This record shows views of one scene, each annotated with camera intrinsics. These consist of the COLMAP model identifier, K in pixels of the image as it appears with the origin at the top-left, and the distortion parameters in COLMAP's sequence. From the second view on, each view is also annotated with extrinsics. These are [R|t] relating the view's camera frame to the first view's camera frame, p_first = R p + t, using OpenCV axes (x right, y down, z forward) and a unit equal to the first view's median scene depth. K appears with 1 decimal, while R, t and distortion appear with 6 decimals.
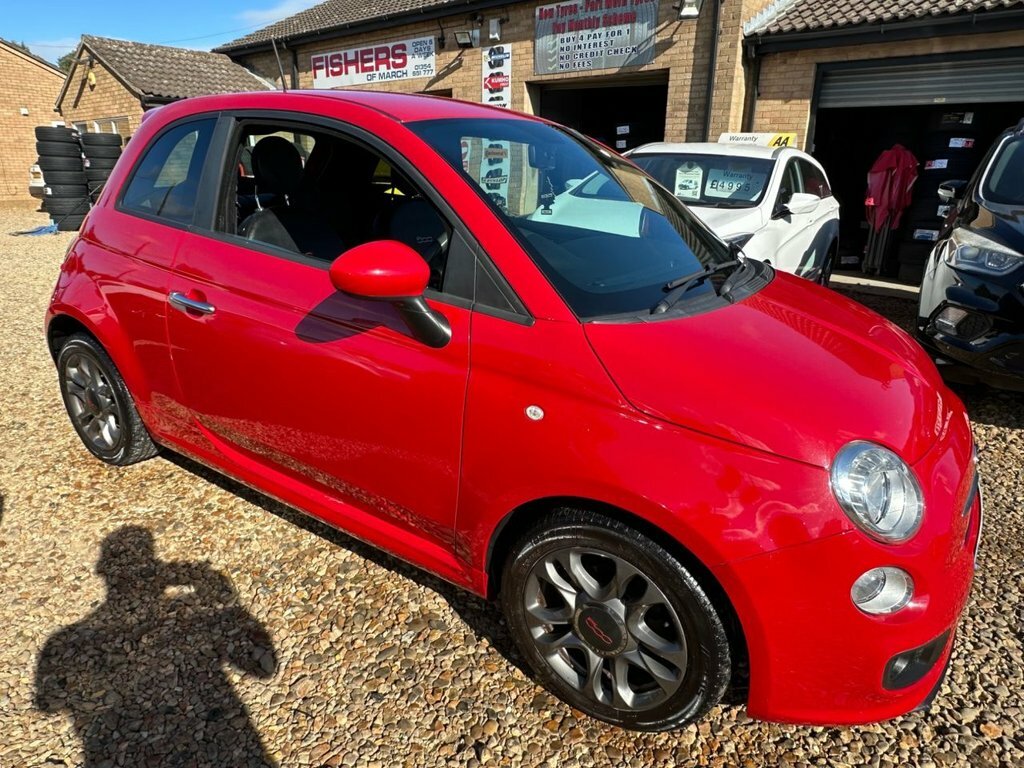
lens RADIAL K [[636.0, 0, 497.6], [0, 636.0, 390.1], [0, 0, 1]] dist [-0.007329, 0.004091]
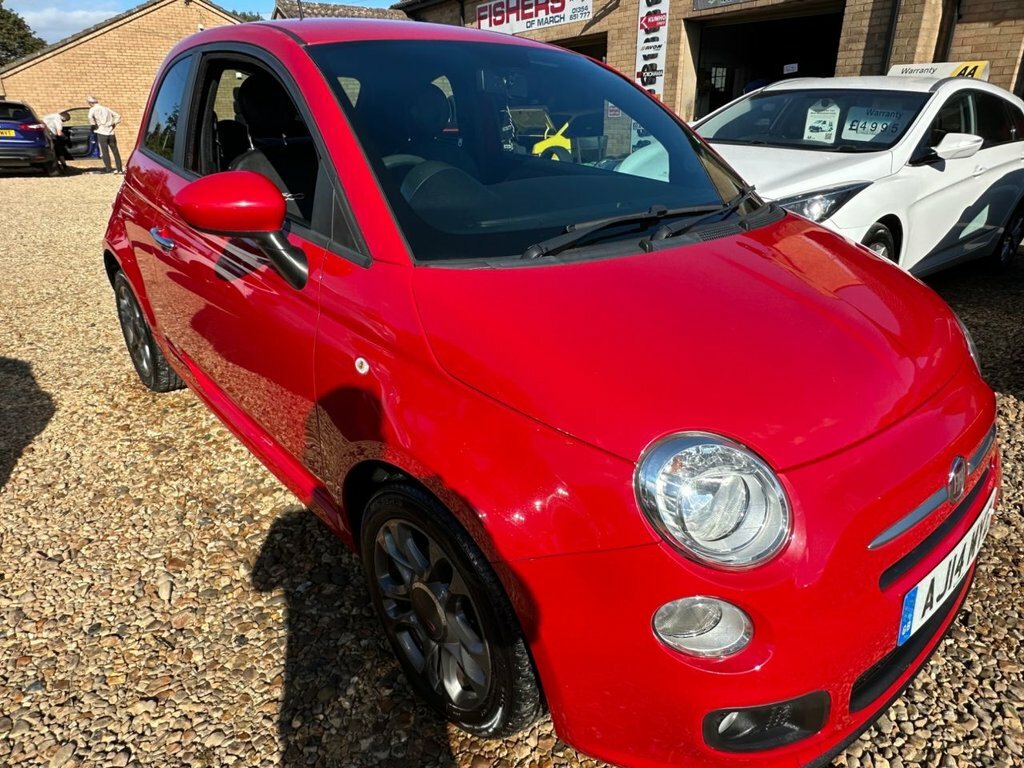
lens RADIAL K [[636.0, 0, 508.6], [0, 636.0, 384.8], [0, 0, 1]] dist [-0.007329, 0.004091]
pose [[0.966370, 0.082056, -0.243711, 0.106697], [-0.068161, 0.995559, 0.064927, -0.002030], [0.247957, -0.046132, 0.967672, 0.040830]]
